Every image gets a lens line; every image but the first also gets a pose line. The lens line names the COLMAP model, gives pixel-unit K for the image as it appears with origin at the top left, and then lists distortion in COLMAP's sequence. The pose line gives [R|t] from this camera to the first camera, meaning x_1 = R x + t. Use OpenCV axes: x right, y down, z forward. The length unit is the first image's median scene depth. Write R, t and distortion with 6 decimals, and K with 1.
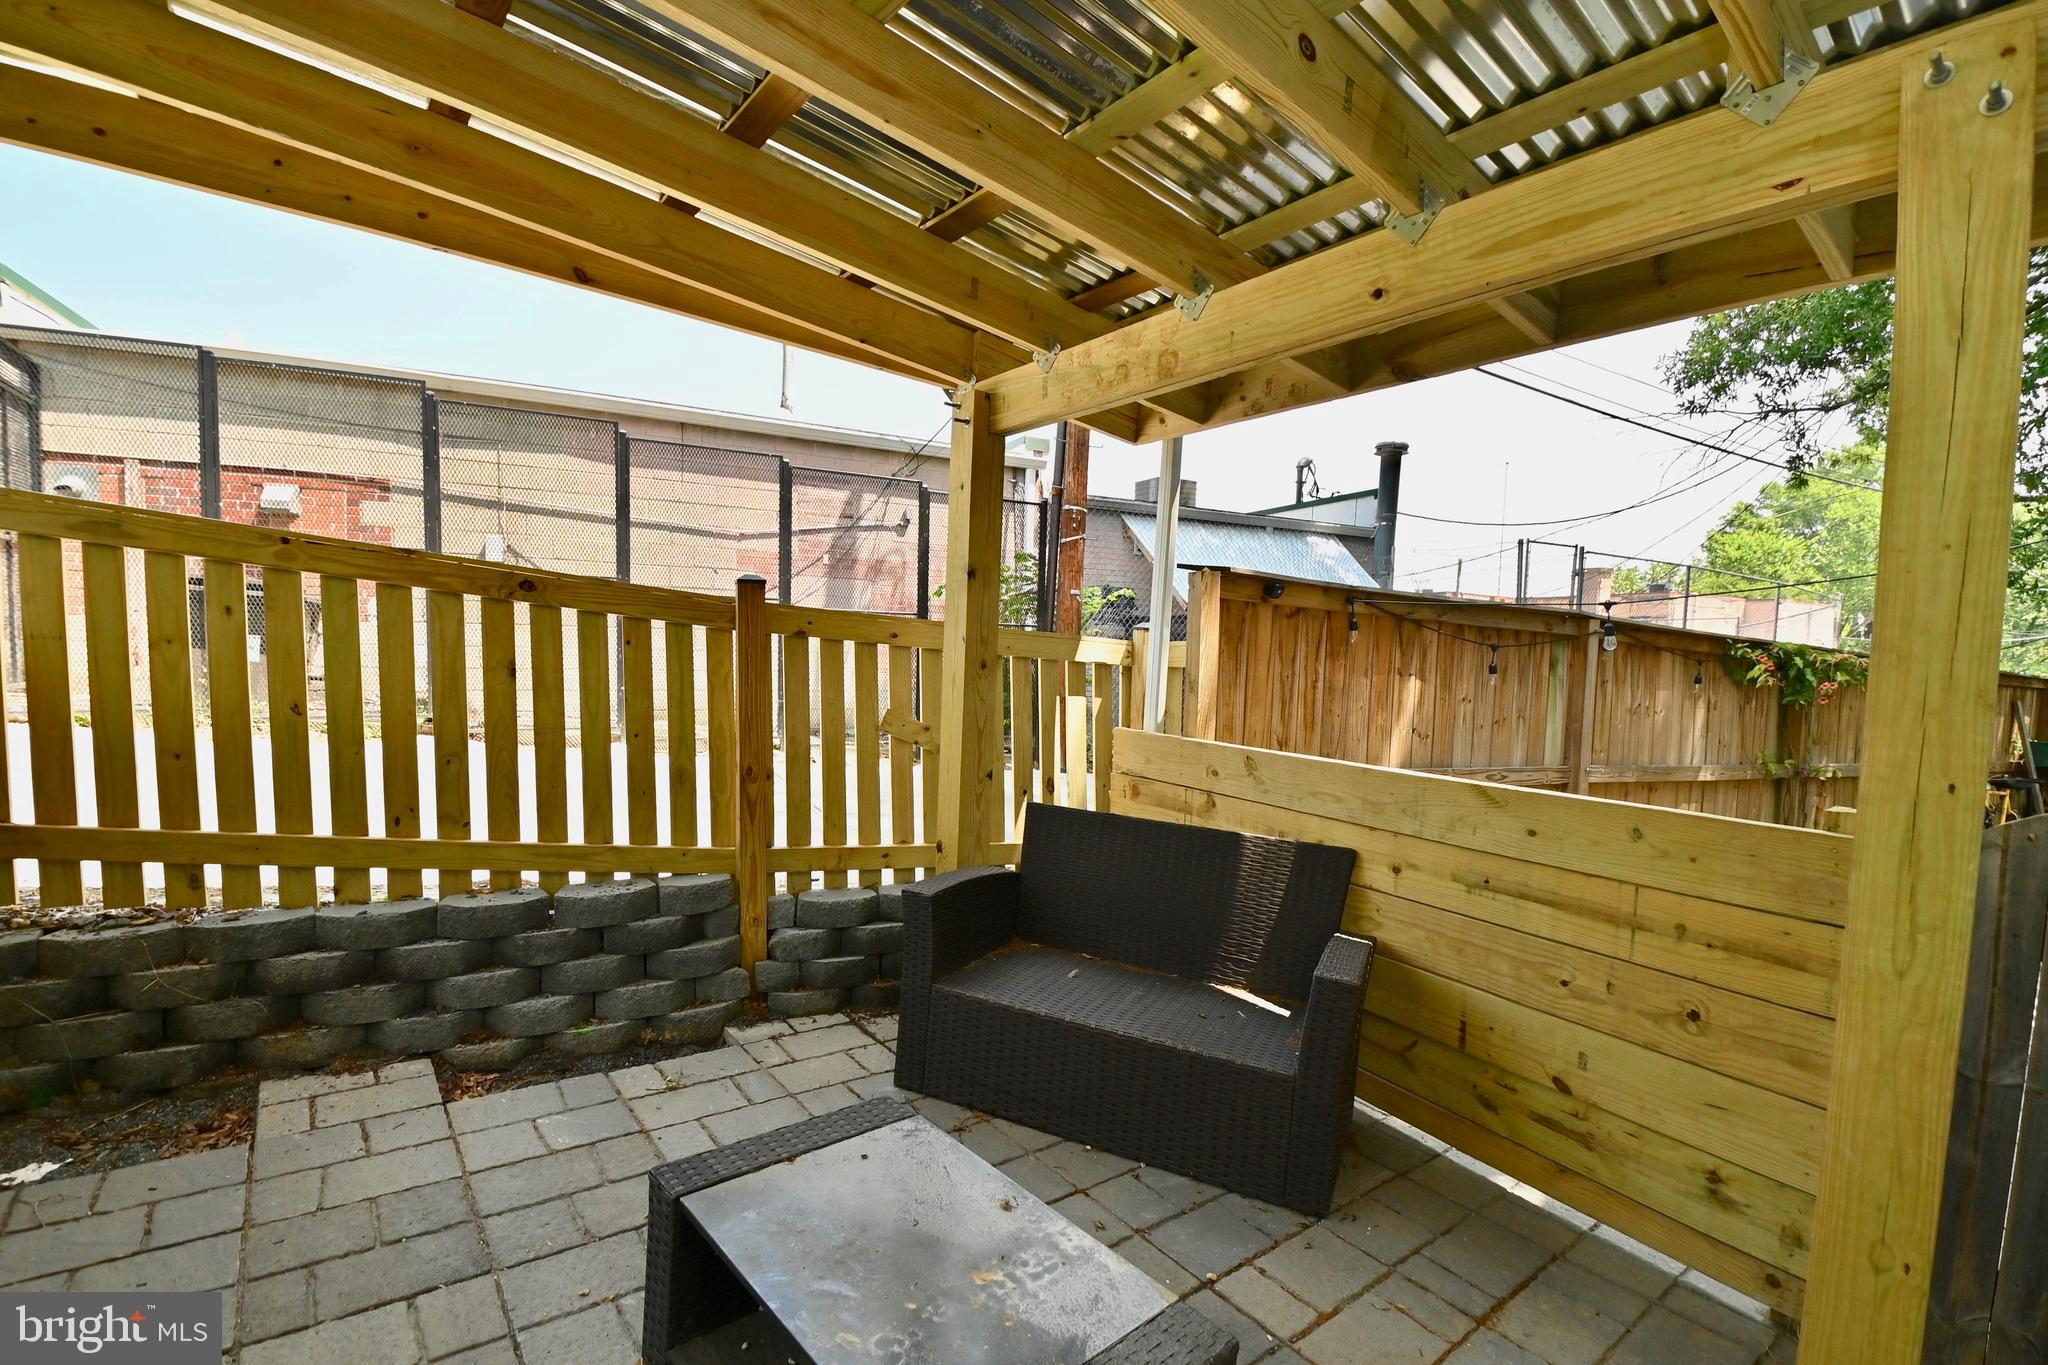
lens RADIAL K [[901.2, 0, 1023.3], [0, 901.2, 703.4], [0, 0, 1]] dist [0.006649, -0.016970]
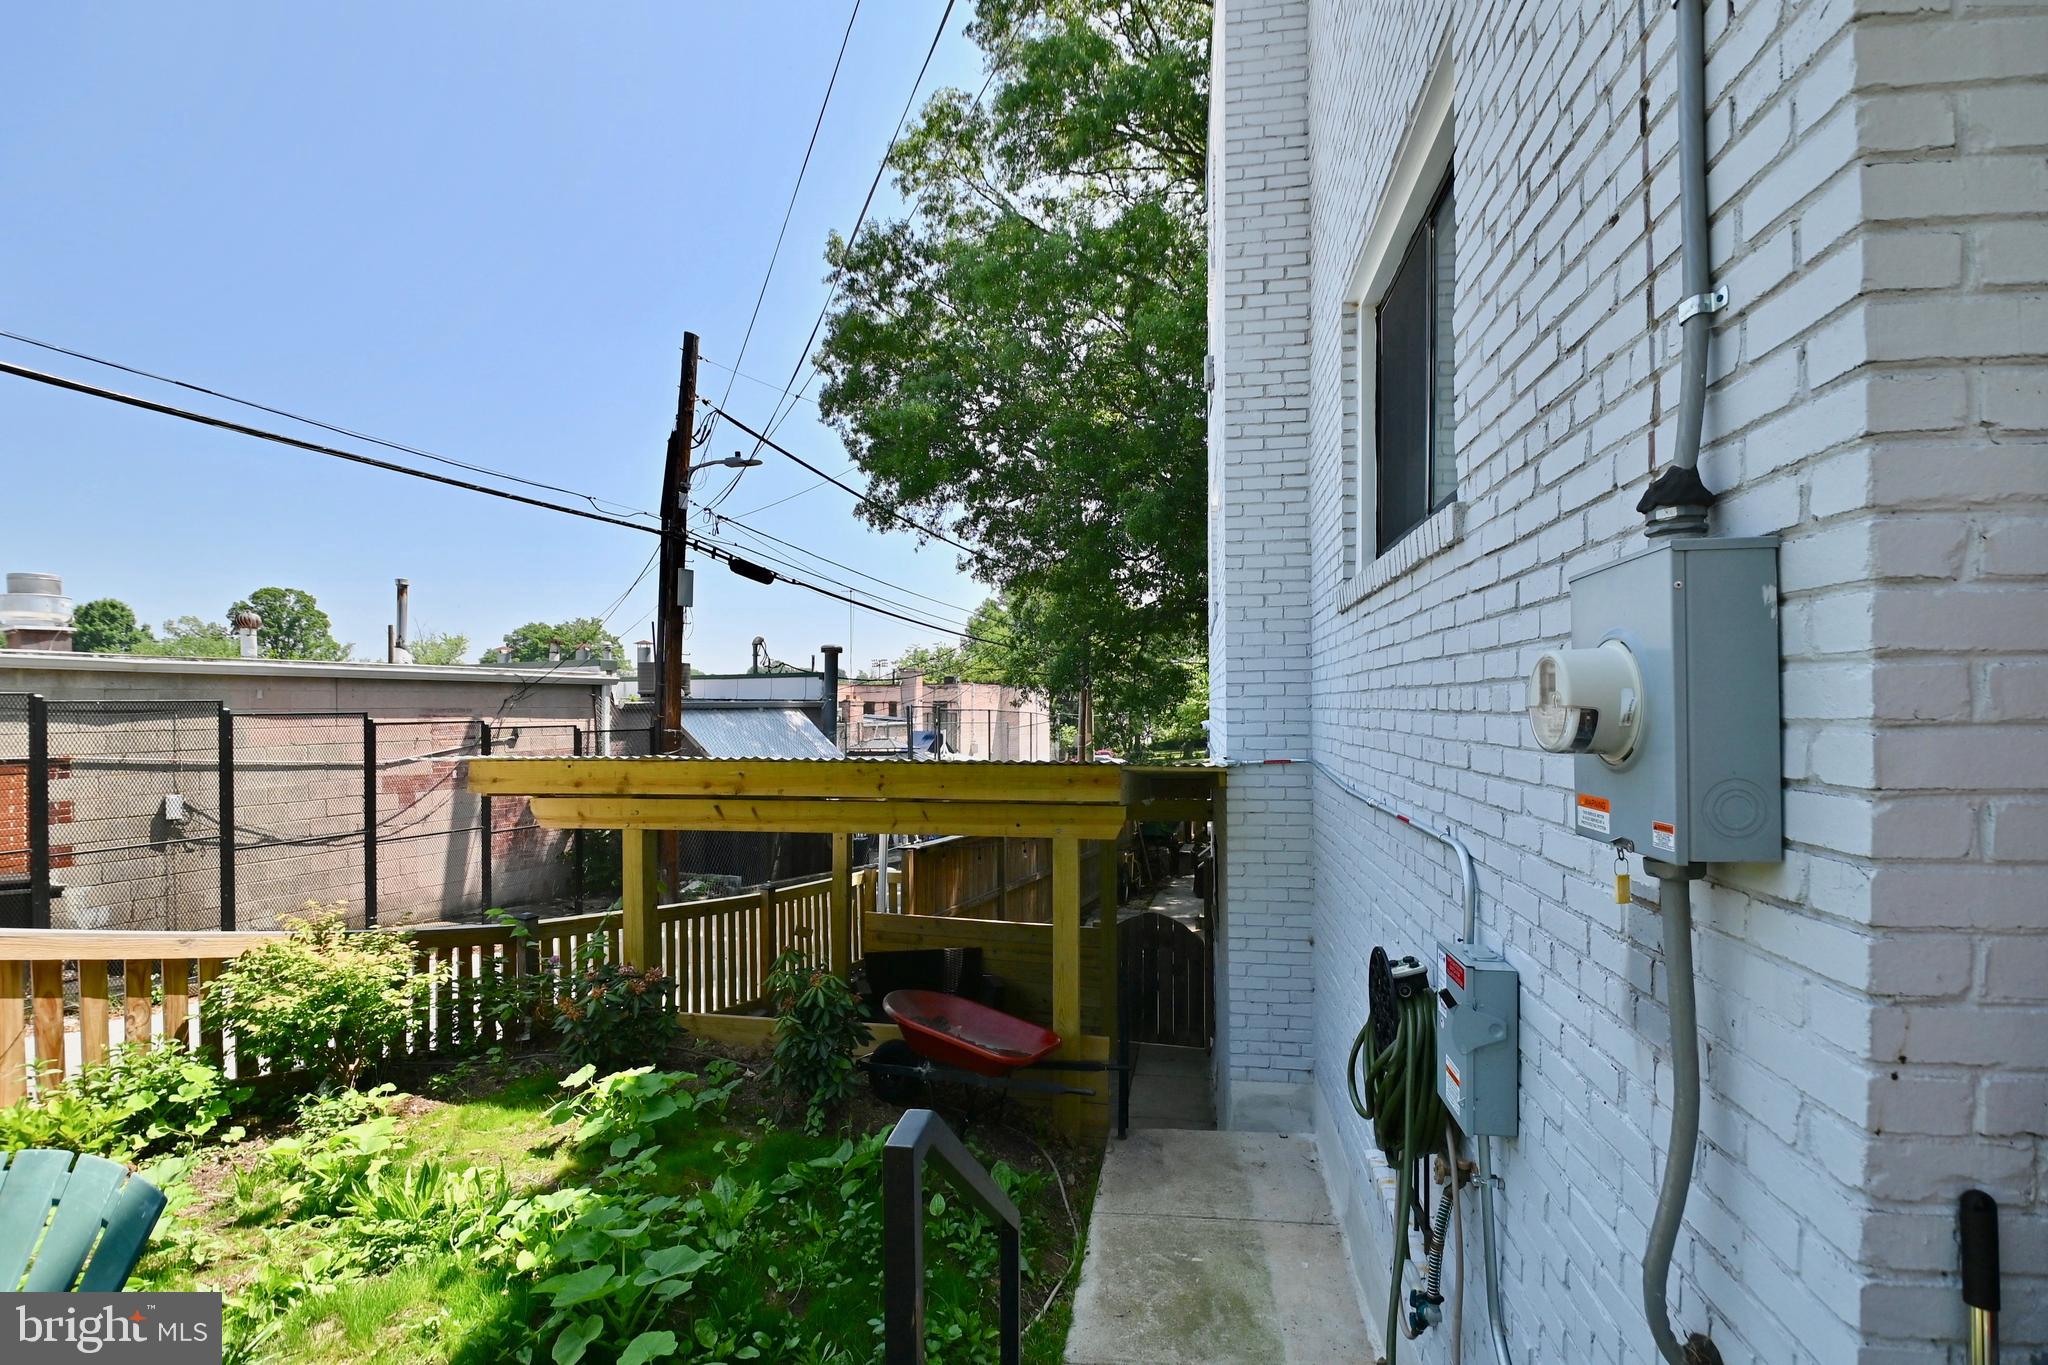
lens RADIAL K [[901.2, 0, 1027.4], [0, 901.2, 702.3], [0, 0, 1]] dist [0.006649, -0.016970]
pose [[0.762591, -0.029200, 0.646221, -0.409192], [0.072493, 0.996546, -0.040518, -0.149763], [-0.642806, 0.077745, 0.762074, -0.439099]]
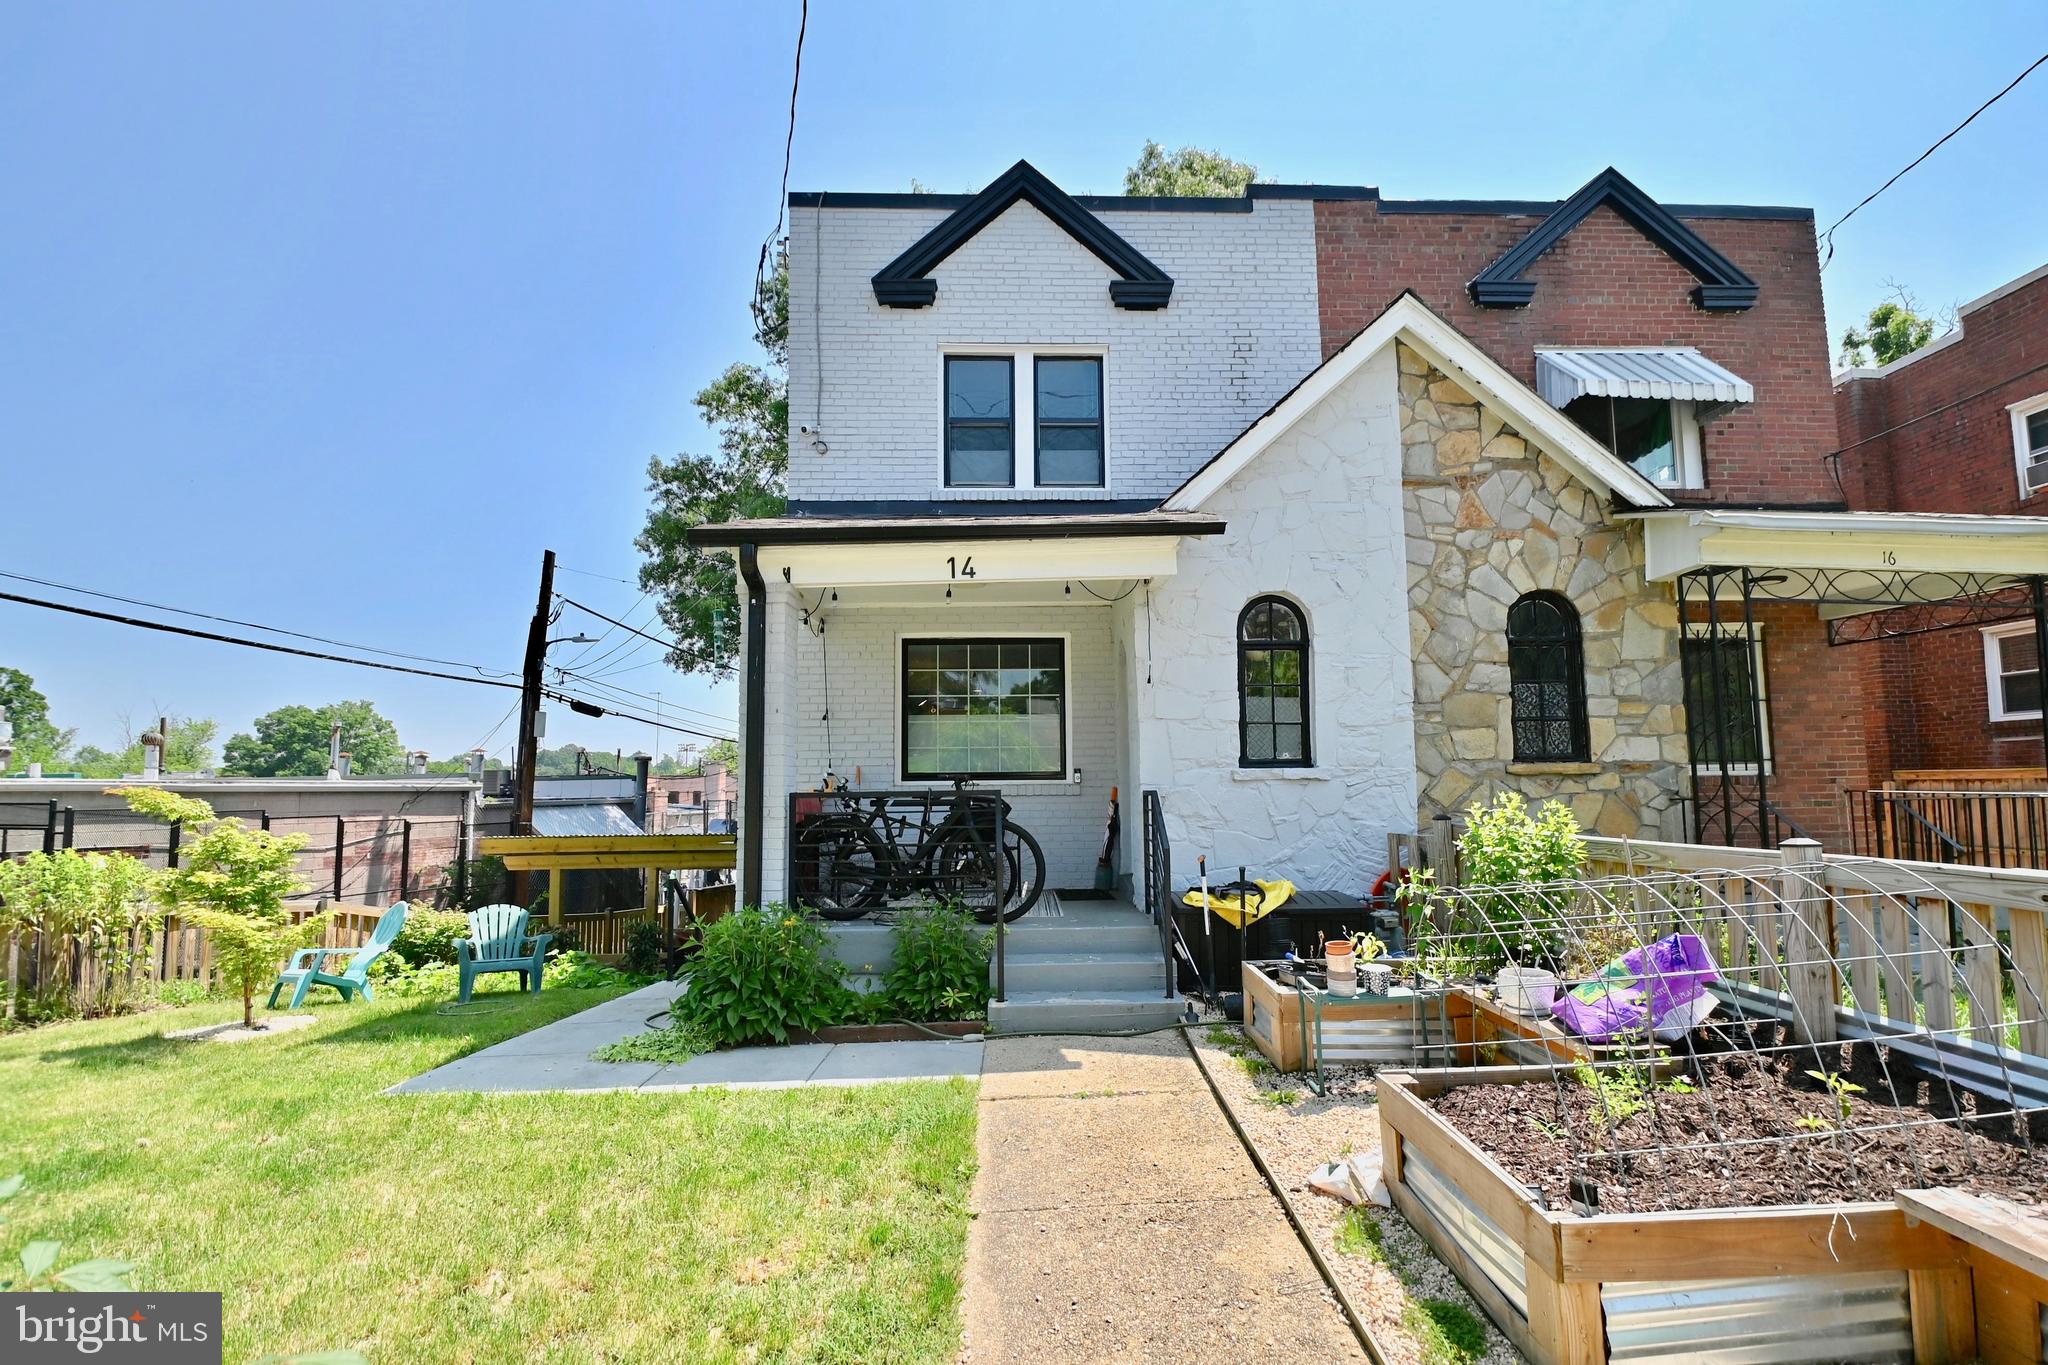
lens RADIAL K [[901.2, 0, 1047.0], [0, 901.2, 711.9], [0, 0, 1]] dist [0.006649, -0.016970]
pose [[0.605416, 0.030929, 0.795308, -0.826208], [0.086257, 0.990810, -0.104193, -0.138879], [-0.791221, 0.131681, 0.597184, -1.162289]]
